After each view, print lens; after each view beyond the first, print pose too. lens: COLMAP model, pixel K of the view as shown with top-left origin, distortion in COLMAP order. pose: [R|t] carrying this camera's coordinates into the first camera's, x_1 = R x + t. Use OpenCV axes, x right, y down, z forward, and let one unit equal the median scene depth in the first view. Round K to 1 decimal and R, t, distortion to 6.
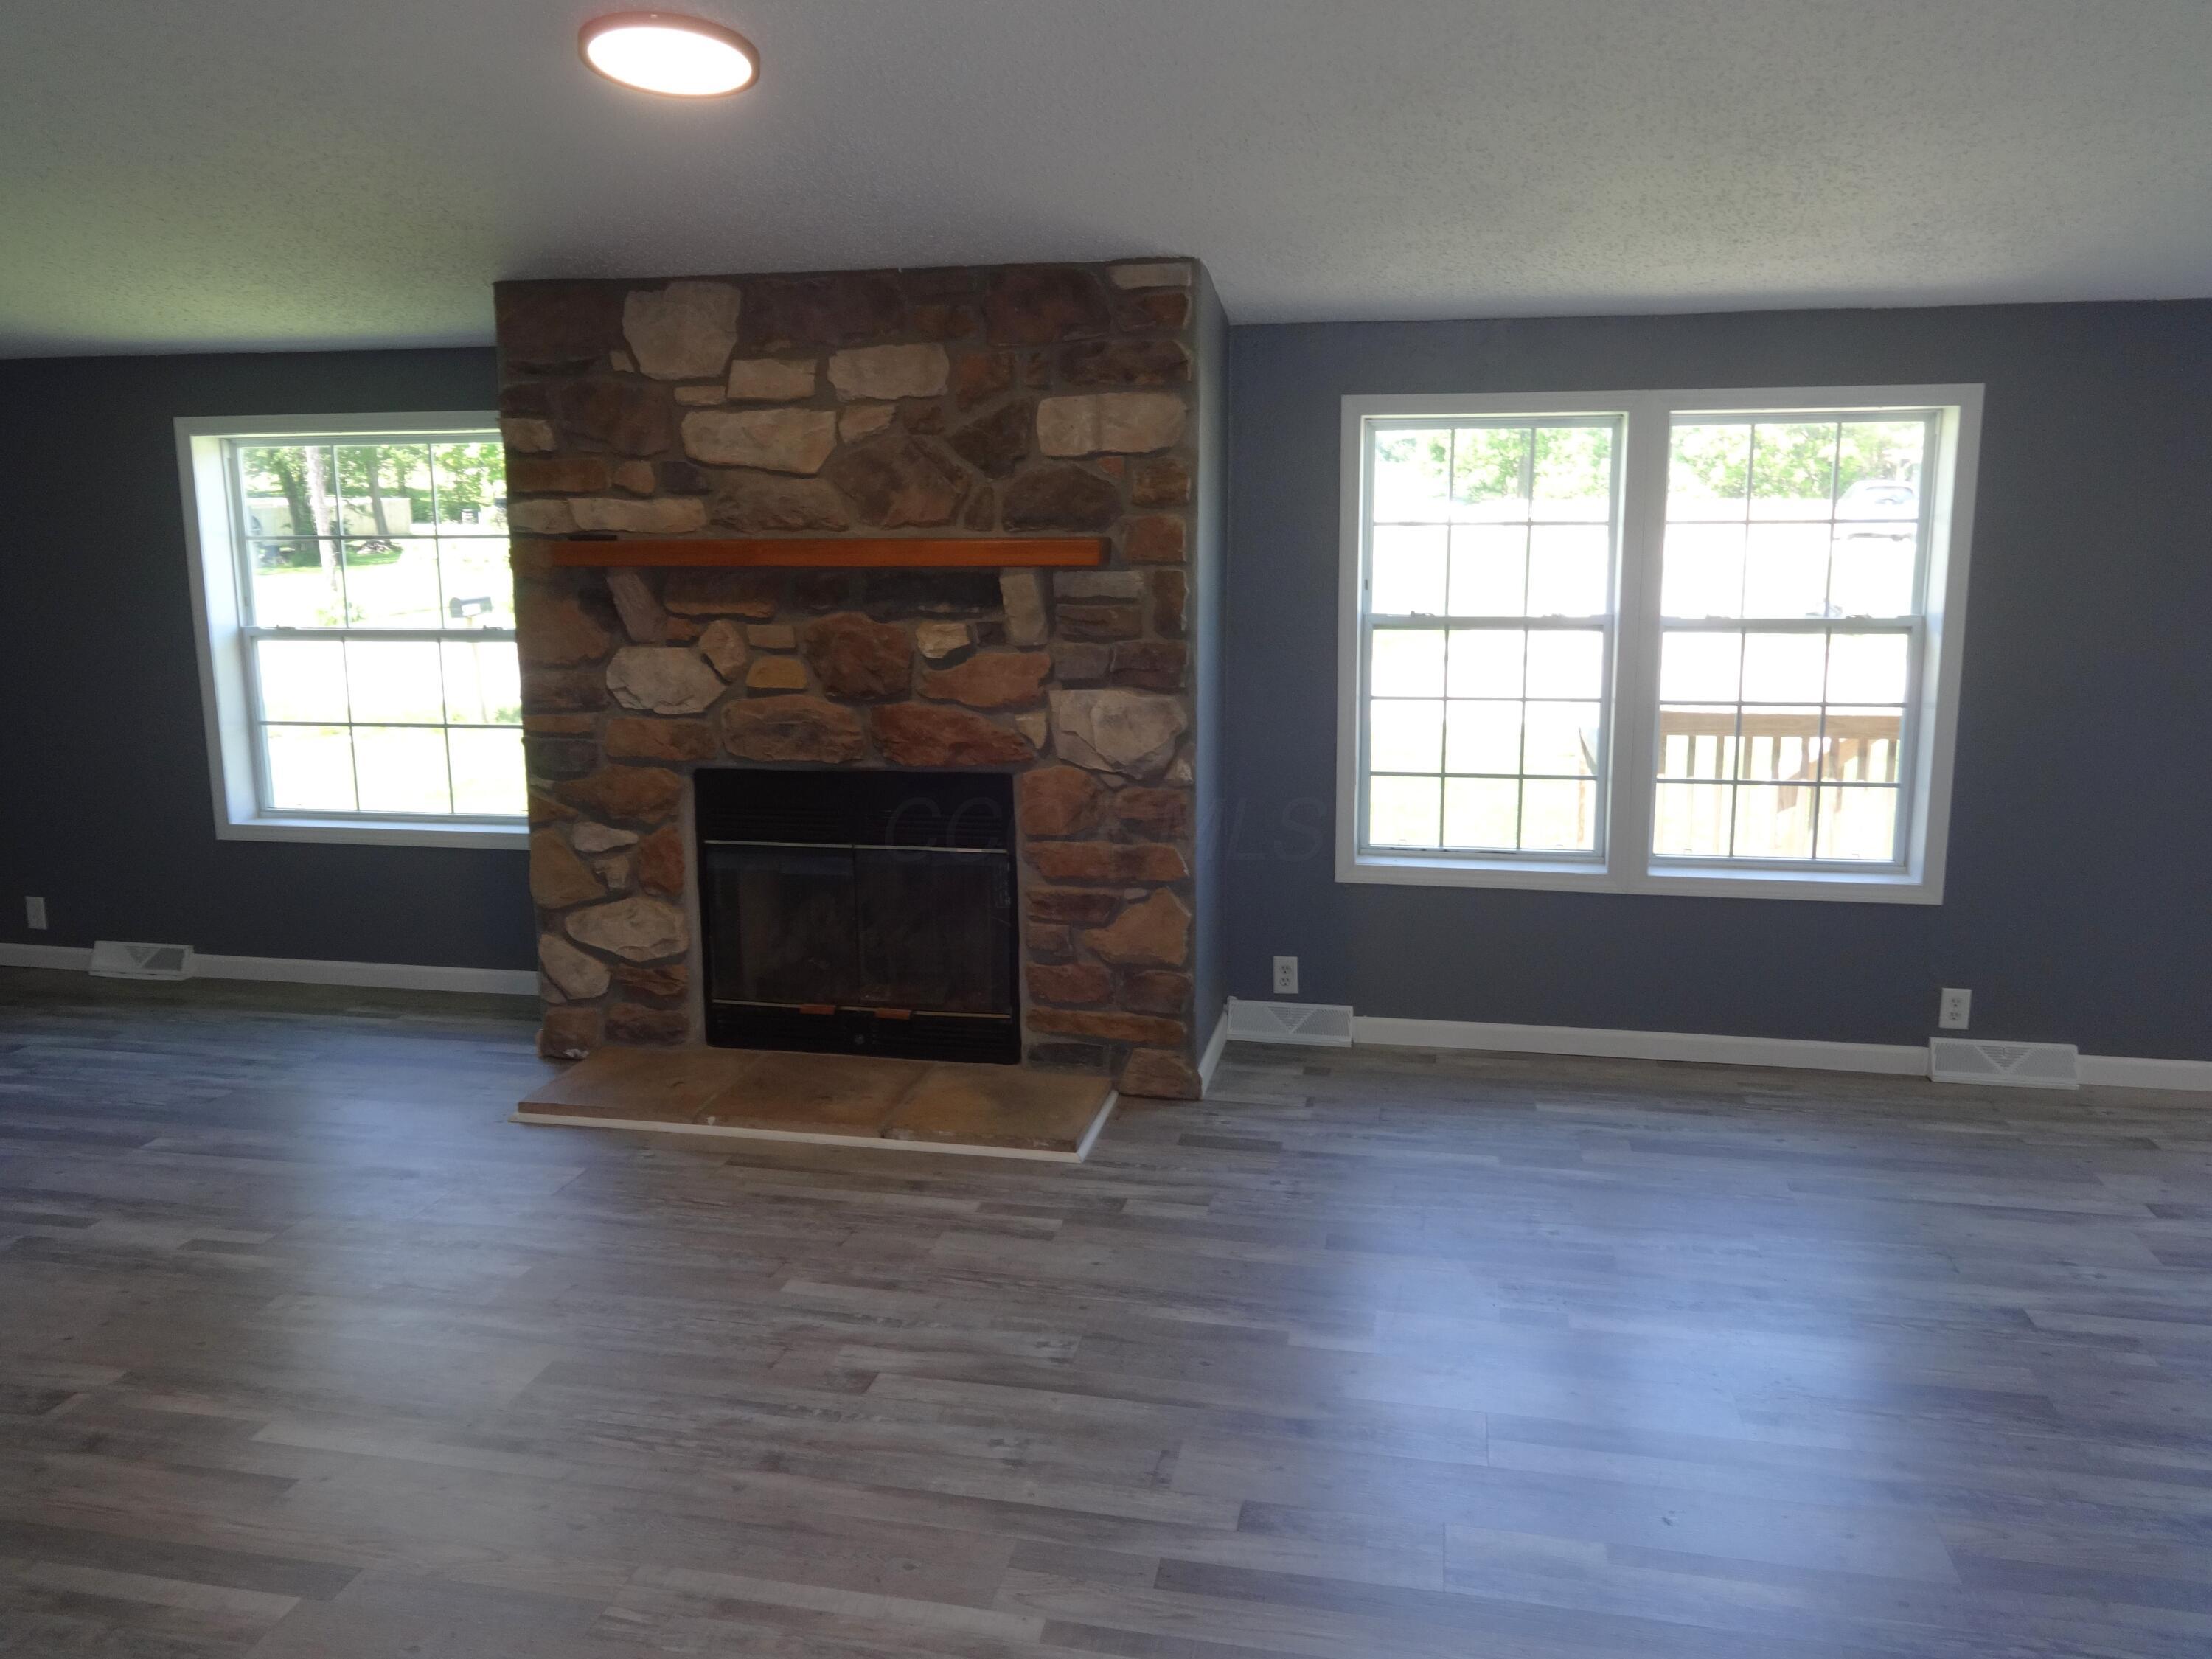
lens RADIAL K [[1655.7, 0, 1106.0], [0, 1655.7, 829.5], [0, 0, 1]] dist [0.000720, 0.008092]
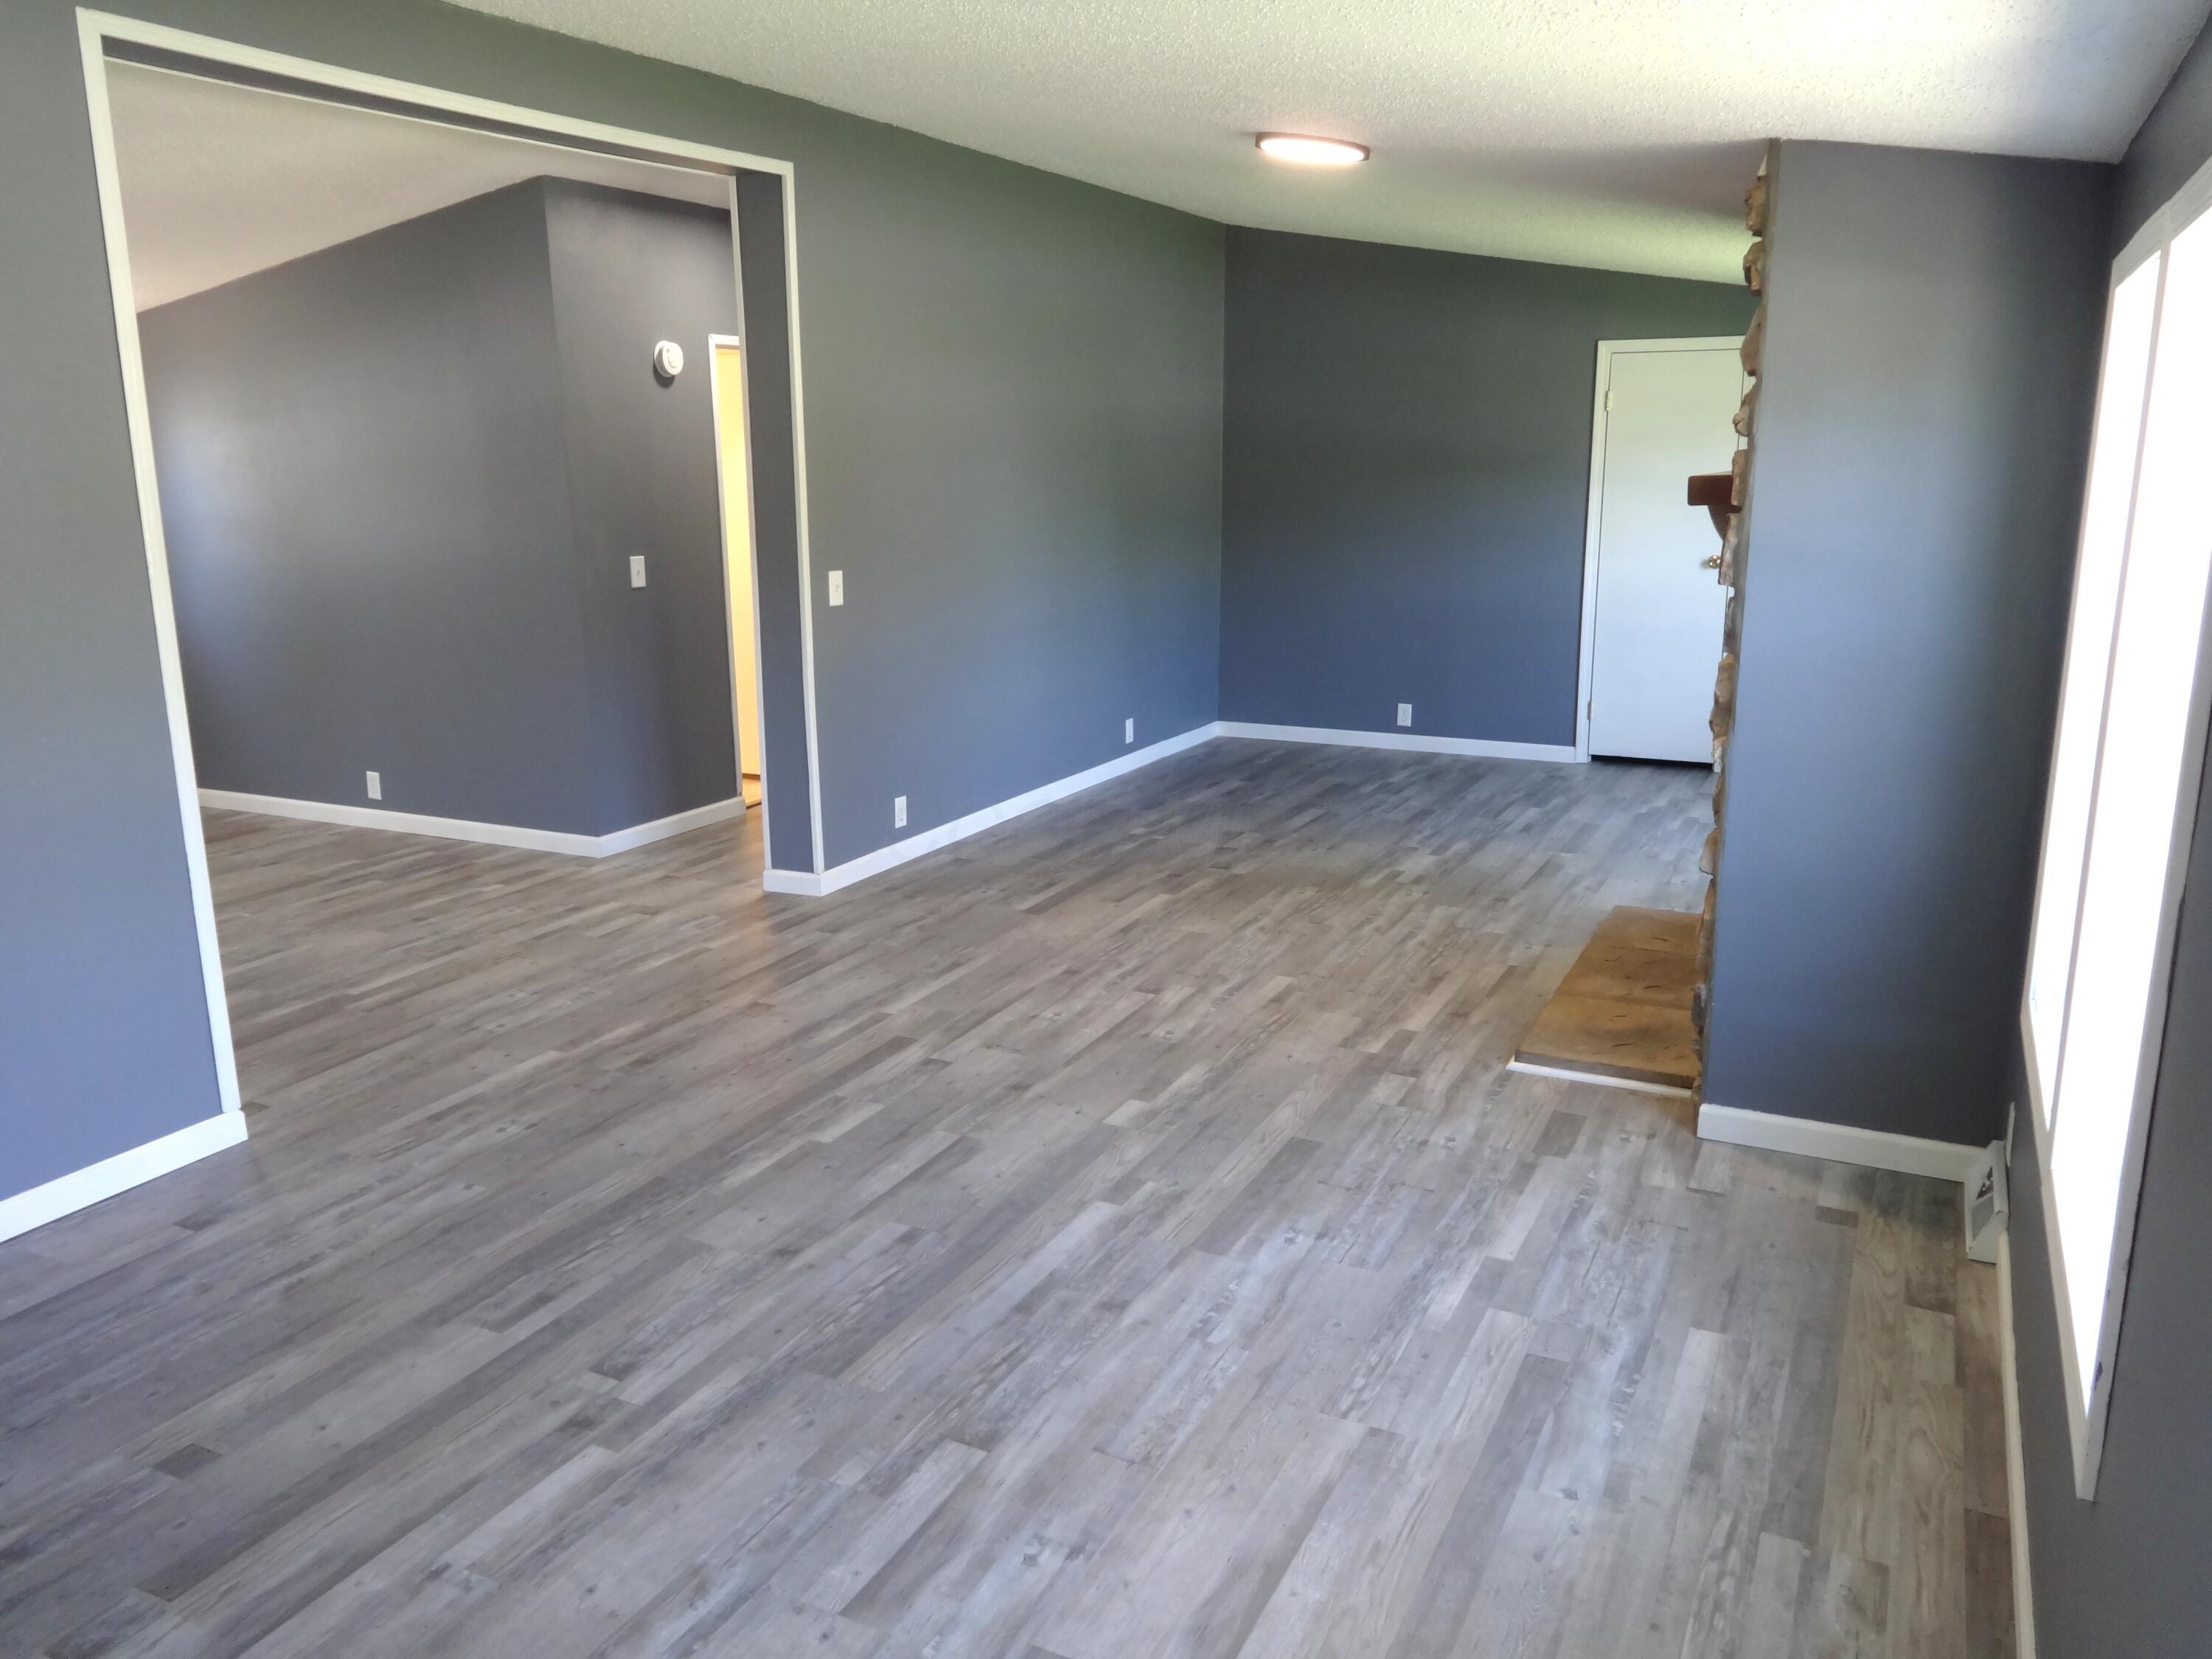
lens RADIAL K [[1655.7, 0, 1106.0], [0, 1655.7, 829.5], [0, 0, 1]] dist [0.000720, 0.008092]
pose [[-0.256696, 0.228281, -0.939146, 0.934049], [-0.173349, 0.945074, 0.277103, -0.177303], [0.950819, 0.233931, -0.203024, 0.870843]]
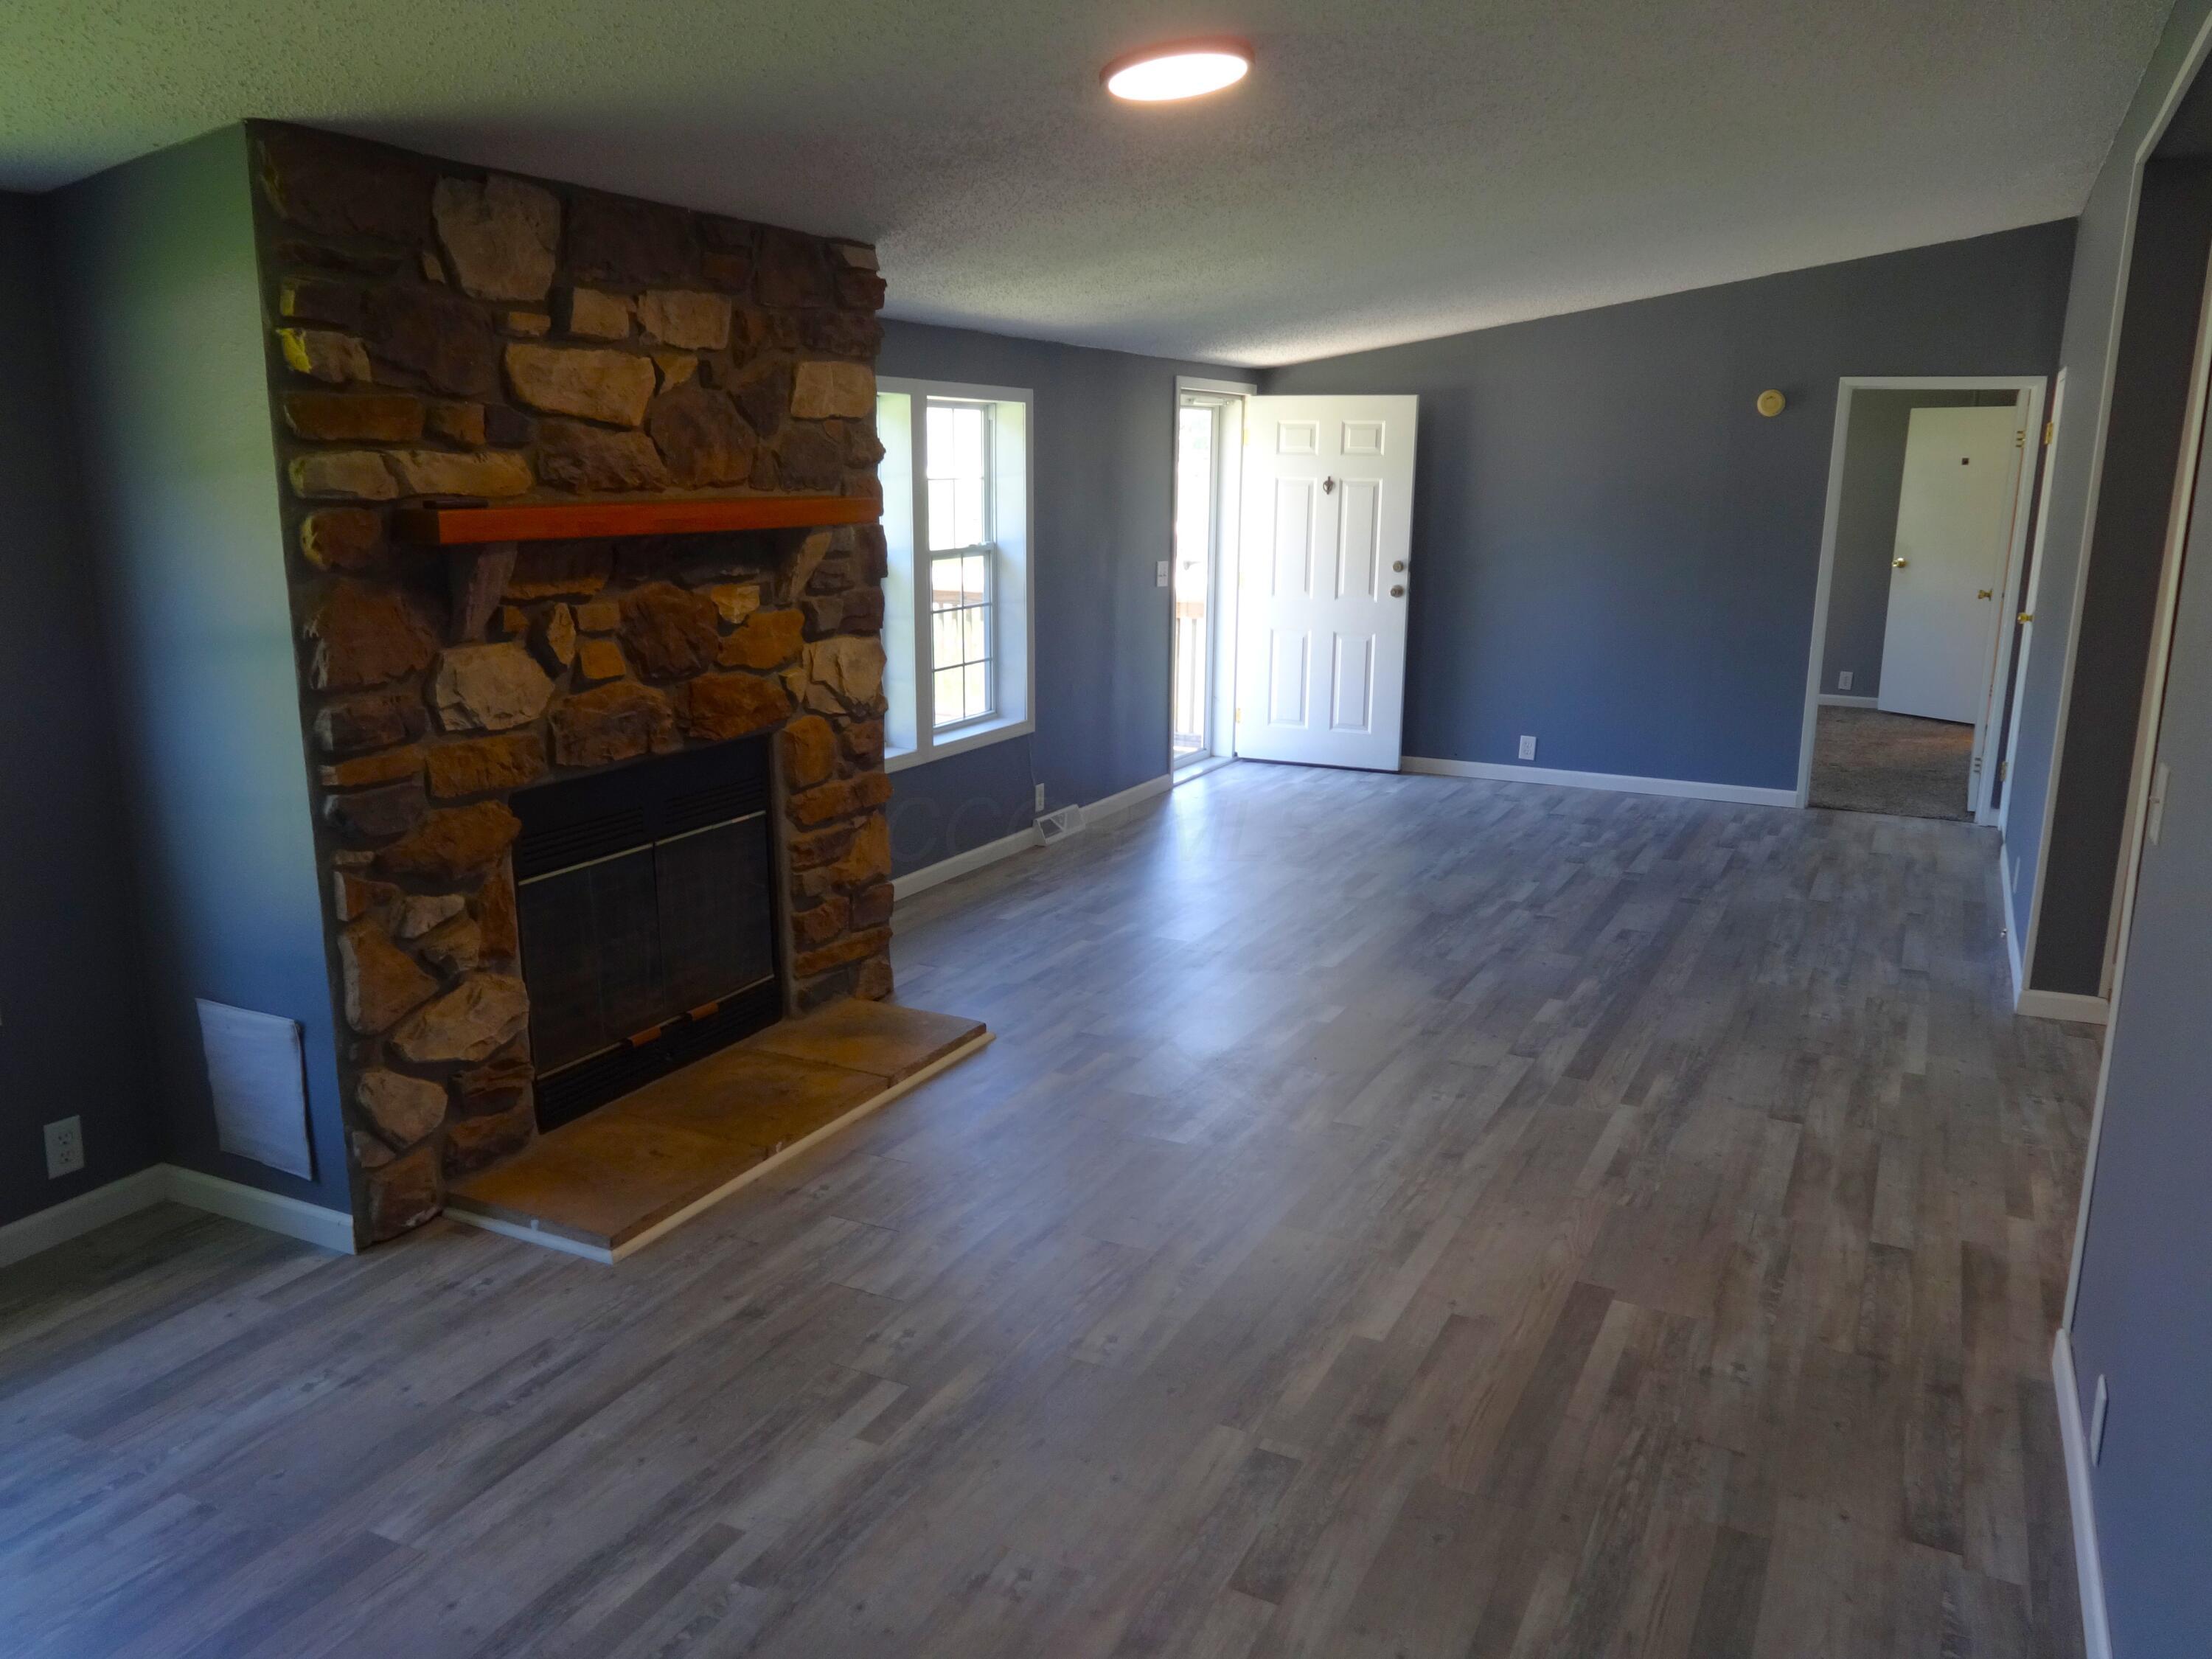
lens RADIAL K [[1648.3, 0, 1112.8], [0, 1648.3, 828.6], [0, 0, 1]] dist [0.010137, 0.000200]
pose [[0.258957, -0.202033, 0.944523, -0.983696], [0.172984, 0.971770, 0.160435, -0.104215], [-0.950272, 0.121842, 0.286596, 0.532613]]
